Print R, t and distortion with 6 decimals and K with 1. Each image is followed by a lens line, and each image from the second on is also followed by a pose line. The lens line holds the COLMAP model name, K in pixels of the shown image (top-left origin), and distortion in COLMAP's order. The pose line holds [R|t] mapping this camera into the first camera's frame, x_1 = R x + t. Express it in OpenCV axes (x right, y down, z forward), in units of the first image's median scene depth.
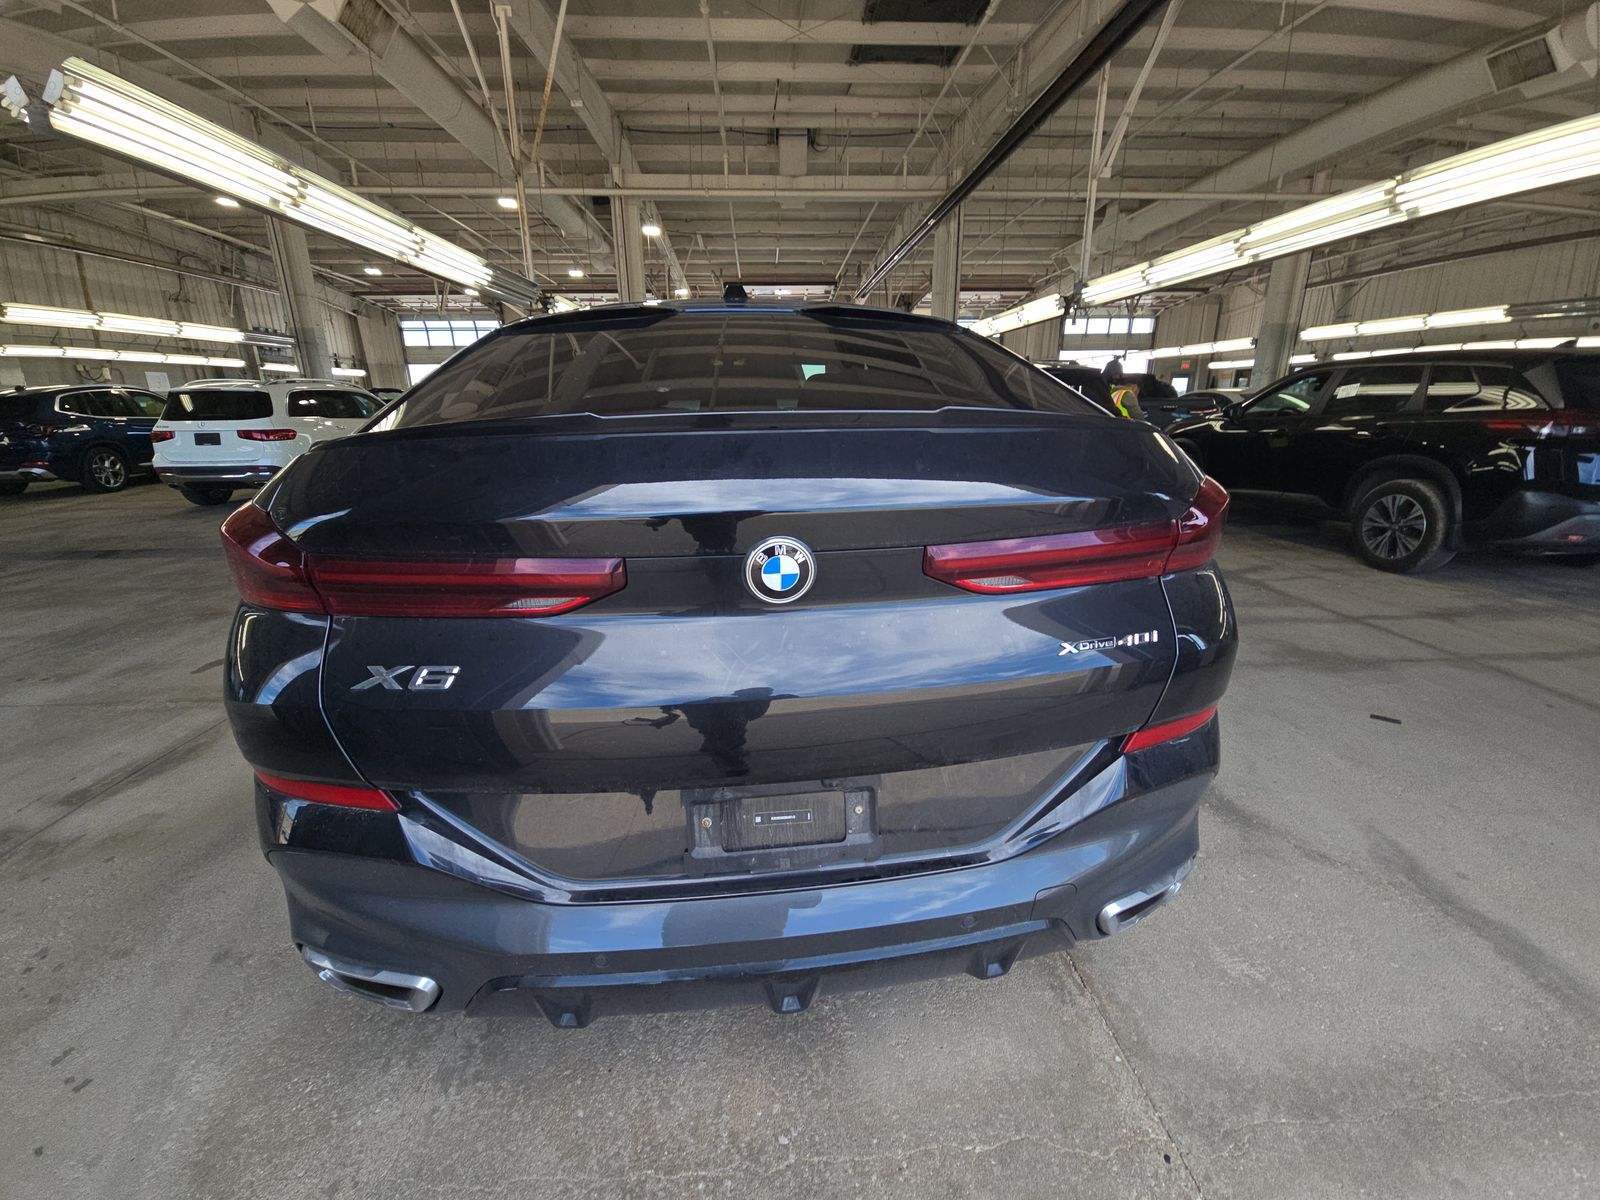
lens RADIAL K [[636.4, 0, 800.0], [0, 636.4, 600.0], [0, 0, 1]] dist [0.000336, -0.003640]
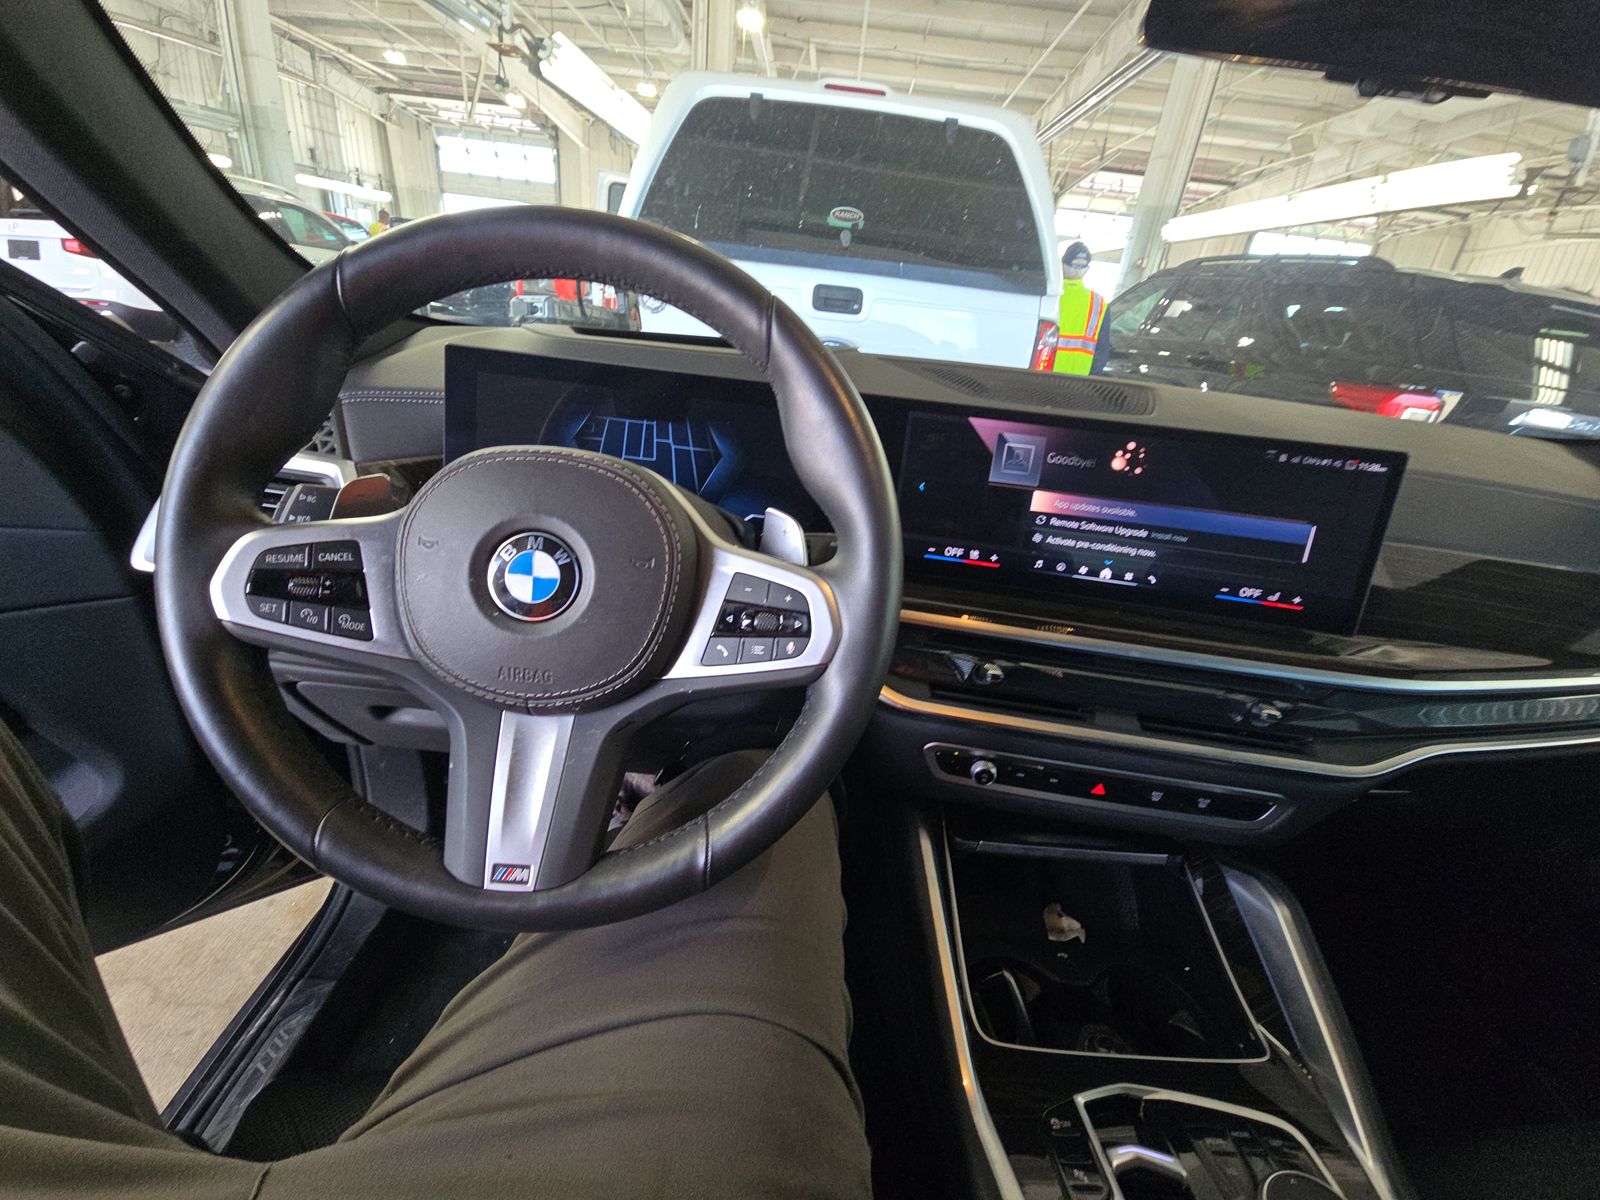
lens RADIAL K [[631.1, 0, 800.0], [0, 631.1, 600.0], [0, 0, 1]] dist [0.046980, -0.026363]
pose [[0.987014, 0.152082, -0.051710, -0.027605], [-0.143265, 0.979032, 0.144815, -0.038049], [0.072650, -0.135527, 0.988107, 0.129837]]
